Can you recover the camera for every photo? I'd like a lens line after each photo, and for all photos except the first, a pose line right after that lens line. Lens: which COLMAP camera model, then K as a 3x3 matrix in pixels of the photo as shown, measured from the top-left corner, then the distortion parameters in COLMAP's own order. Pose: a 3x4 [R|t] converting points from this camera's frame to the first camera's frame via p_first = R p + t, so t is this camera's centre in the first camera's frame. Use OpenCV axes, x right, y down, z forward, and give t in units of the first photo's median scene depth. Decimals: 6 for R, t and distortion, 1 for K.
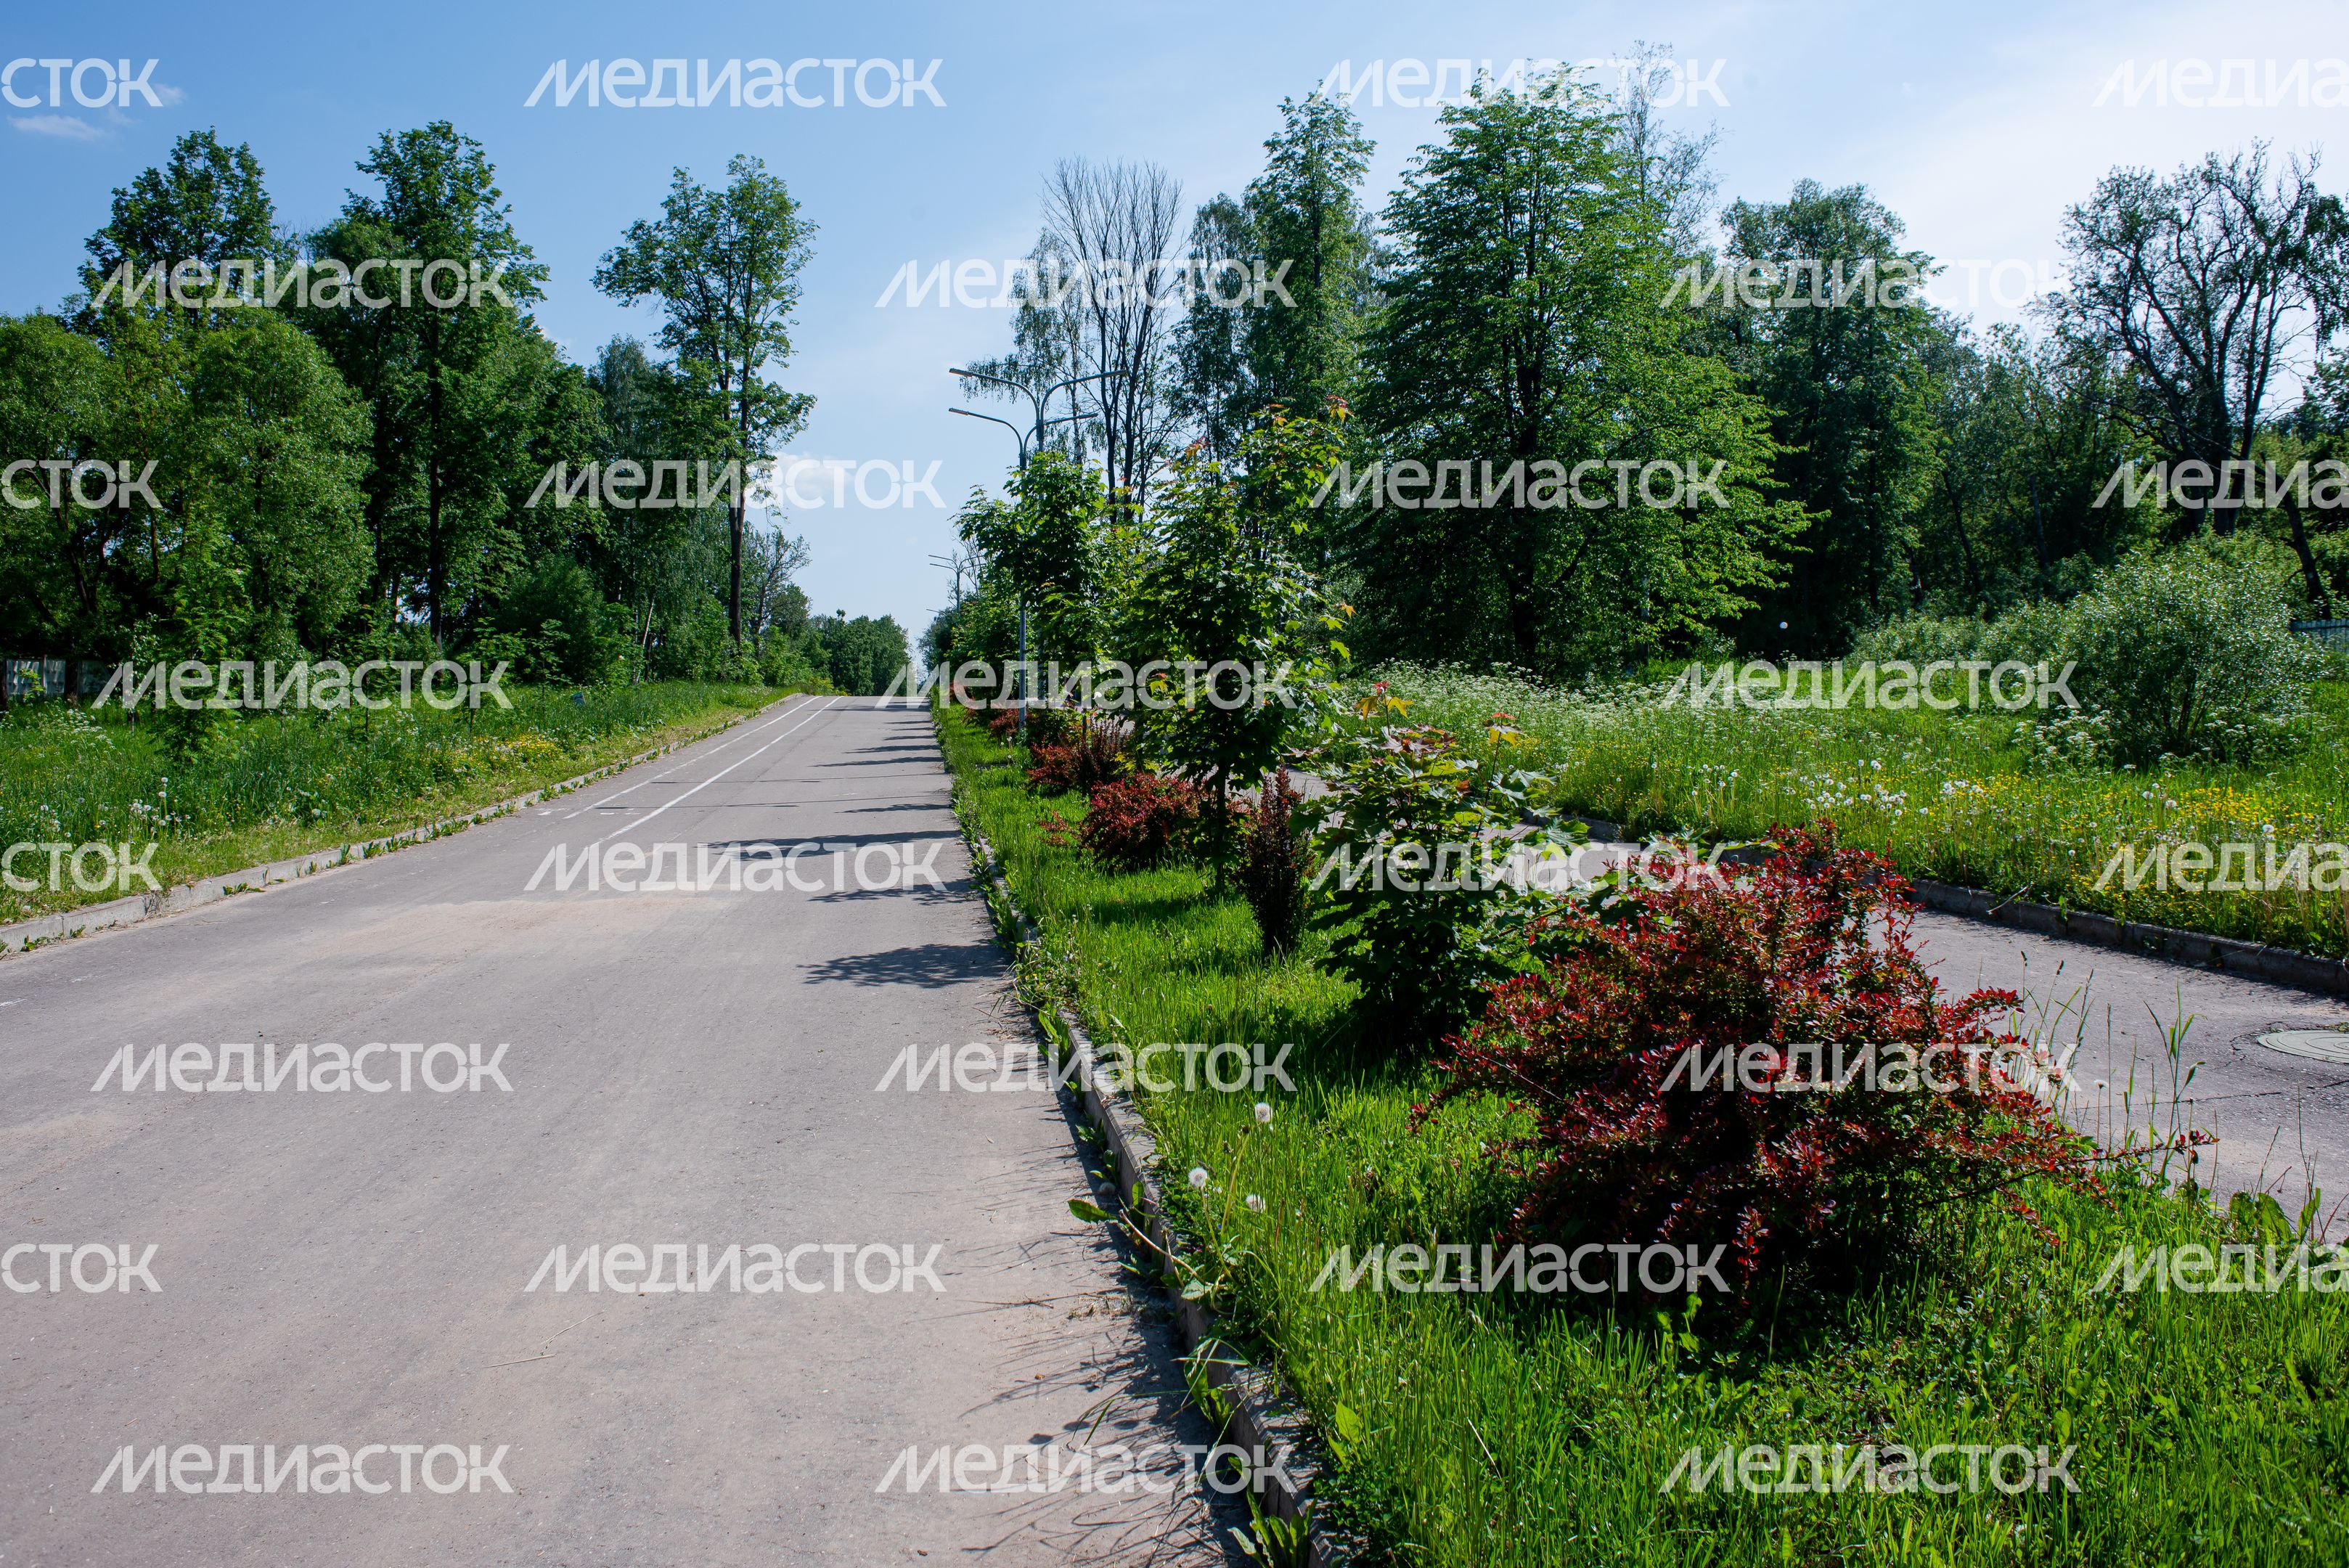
lens RADIAL K [[1627.5, 0, 1180.2], [0, 1627.5, 756.2], [0, 0, 1]] dist [-0.088720, 0.079721]
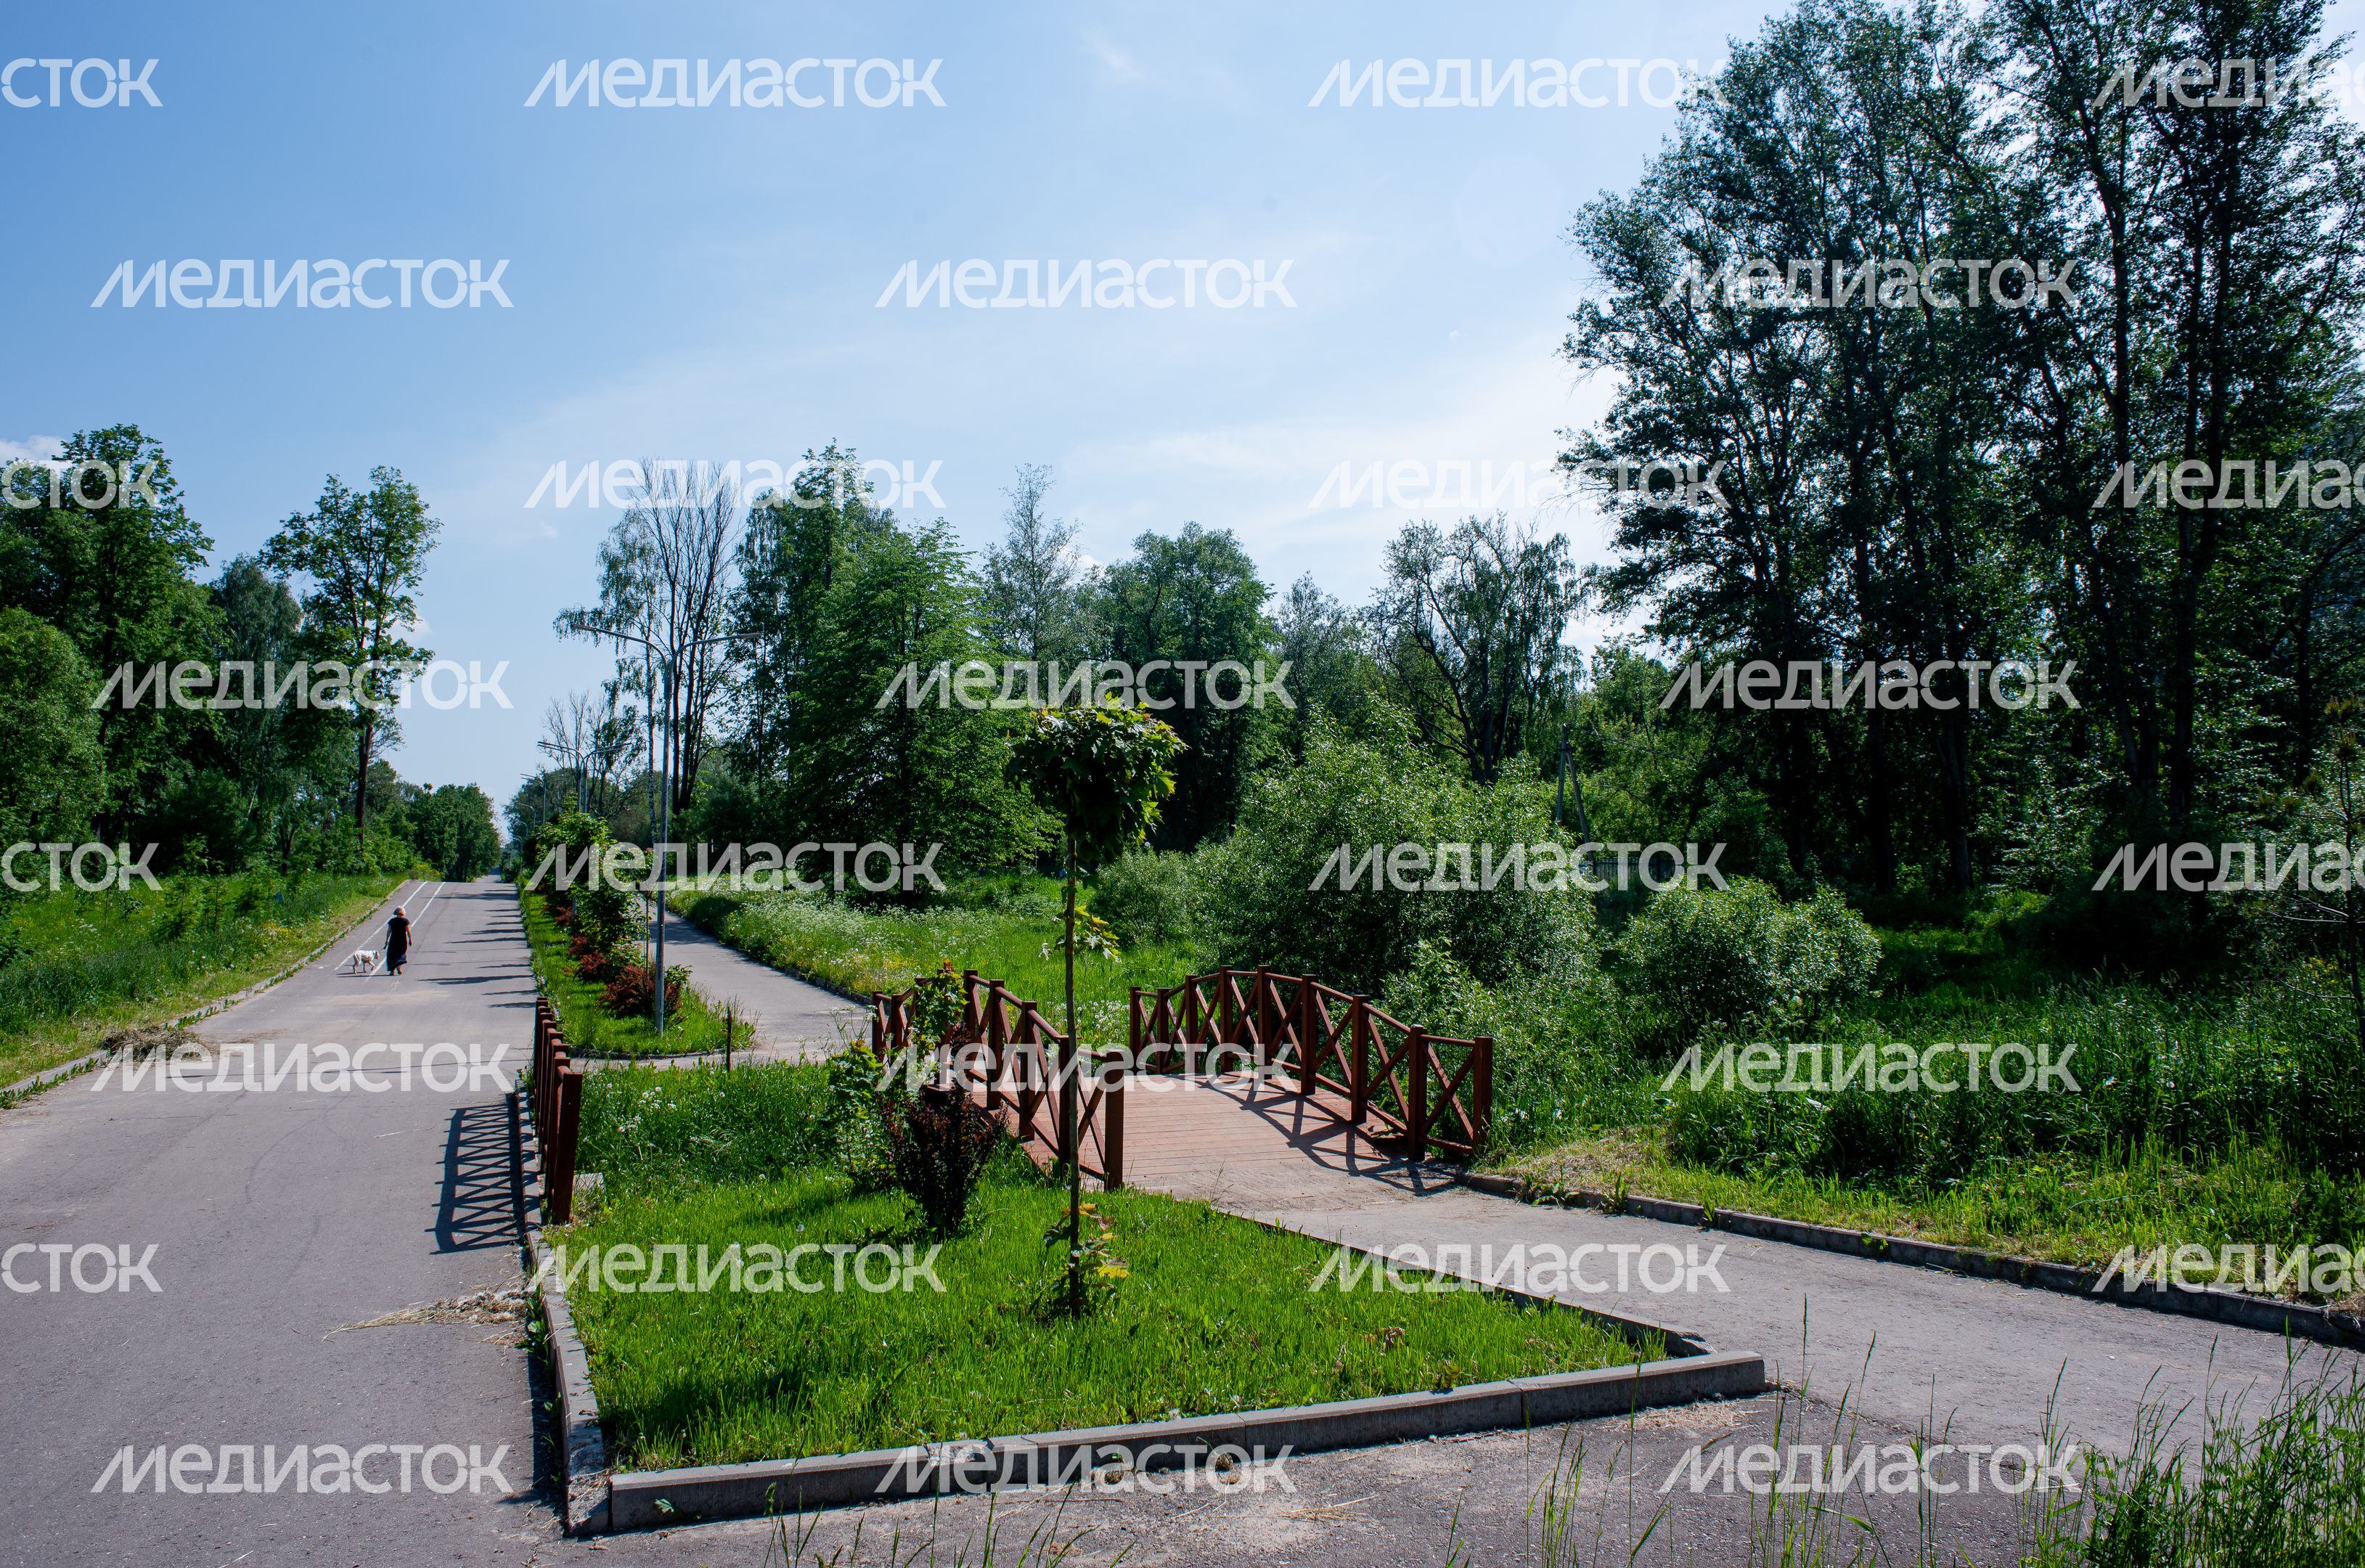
lens RADIAL K [[1643.4, 0, 1192.6], [0, 1643.4, 762.7], [0, 0, 1]] dist [-0.091252, 0.085065]
pose [[0.970480, 0.027999, 0.239551, 0.056286], [-0.004147, 0.995029, -0.099500, -0.007347], [-0.241146, 0.095569, 0.965772, -0.388729]]
